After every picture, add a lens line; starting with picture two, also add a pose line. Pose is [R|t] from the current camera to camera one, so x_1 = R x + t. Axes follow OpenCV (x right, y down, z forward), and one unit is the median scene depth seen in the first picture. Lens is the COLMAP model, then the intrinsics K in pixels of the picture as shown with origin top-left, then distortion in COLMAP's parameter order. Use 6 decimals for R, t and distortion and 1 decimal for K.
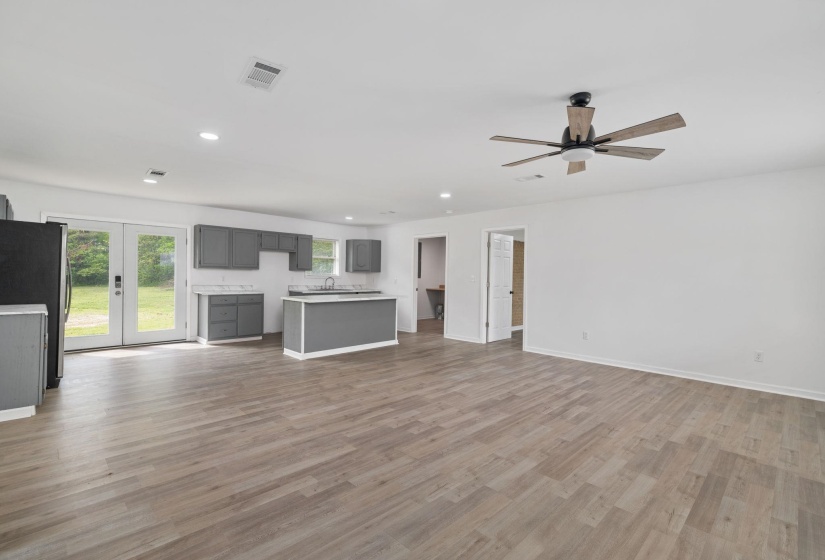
lens RADIAL K [[370.0, 0, 418.0], [0, 370.0, 277.1], [0, 0, 1]] dist [0.007034, -0.000601]
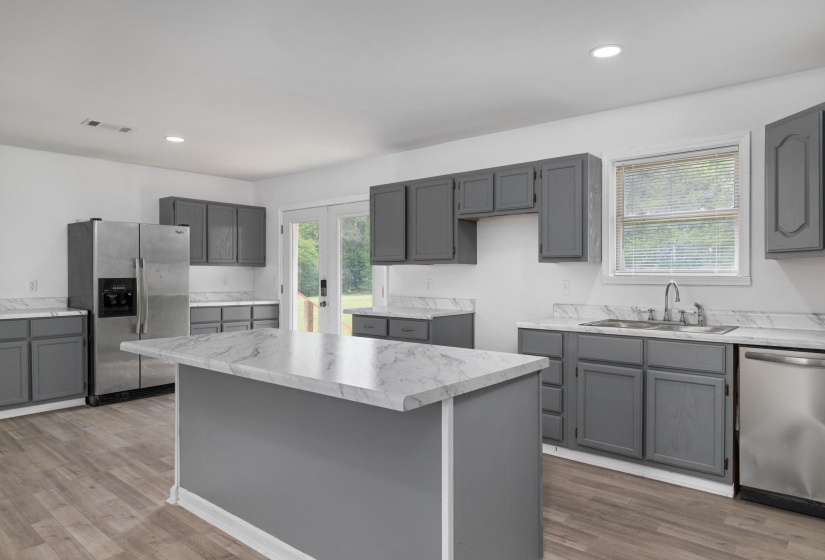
lens RADIAL K [[522.2, 0, 422.4], [0, 522.2, 279.3], [0, 0, 1]] dist [0.000106, 0.003012]
pose [[0.087751, -0.007467, -0.996114, 0.300967], [-0.002106, 0.999968, -0.007682, 0.004290], [0.996140, 0.002772, 0.087732, 1.543944]]
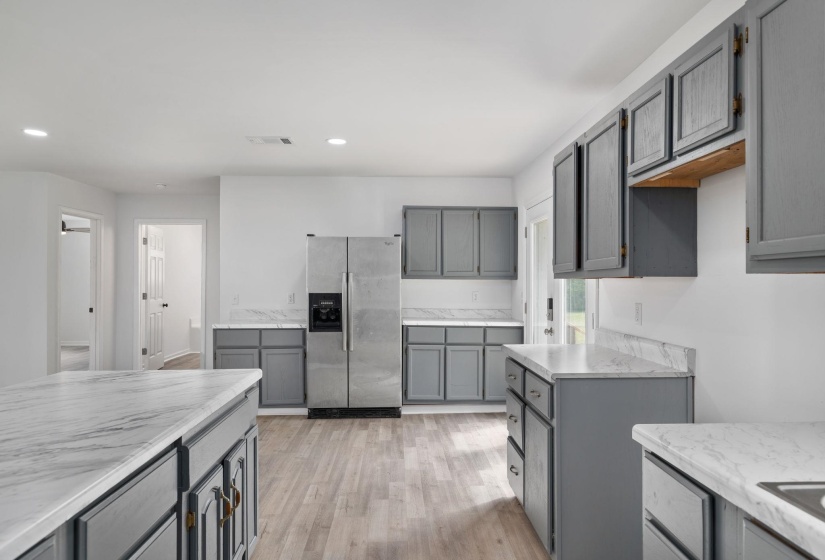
lens RADIAL K [[522.2, 0, 422.4], [0, 522.2, 279.3], [0, 0, 1]] dist [0.000106, 0.003012]
pose [[-0.668404, -0.023611, -0.743424, -0.200419], [-0.016404, 0.999721, -0.017003, -0.020110], [0.743618, 0.000830, -0.668605, 1.900126]]
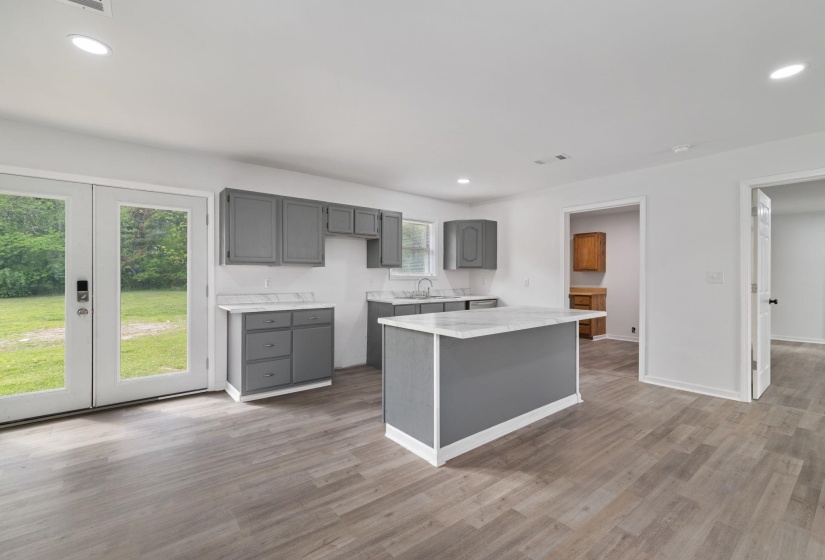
lens RADIAL K [[367.0, 0, 418.4], [0, 367.0, 278.6], [0, 0, 1]] dist [0.006585, -0.000432]
pose [[0.995030, -0.012375, -0.098808, -0.372206], [0.012638, 0.999918, 0.002043, -0.000723], [0.098774, -0.003281, 0.995104, 0.718435]]
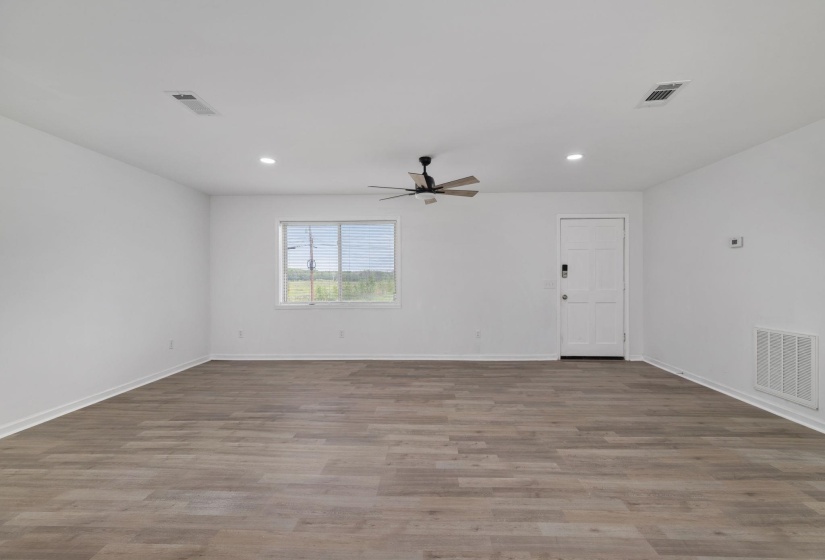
lens RADIAL K [[370.0, 0, 418.0], [0, 370.0, 277.1], [0, 0, 1]] dist [0.007034, -0.000601]
pose [[-0.685317, -0.010653, 0.728167, -0.391983], [-0.008386, 0.999942, 0.006737, 0.000025], [-0.728196, -0.001489, -0.685367, 1.213041]]
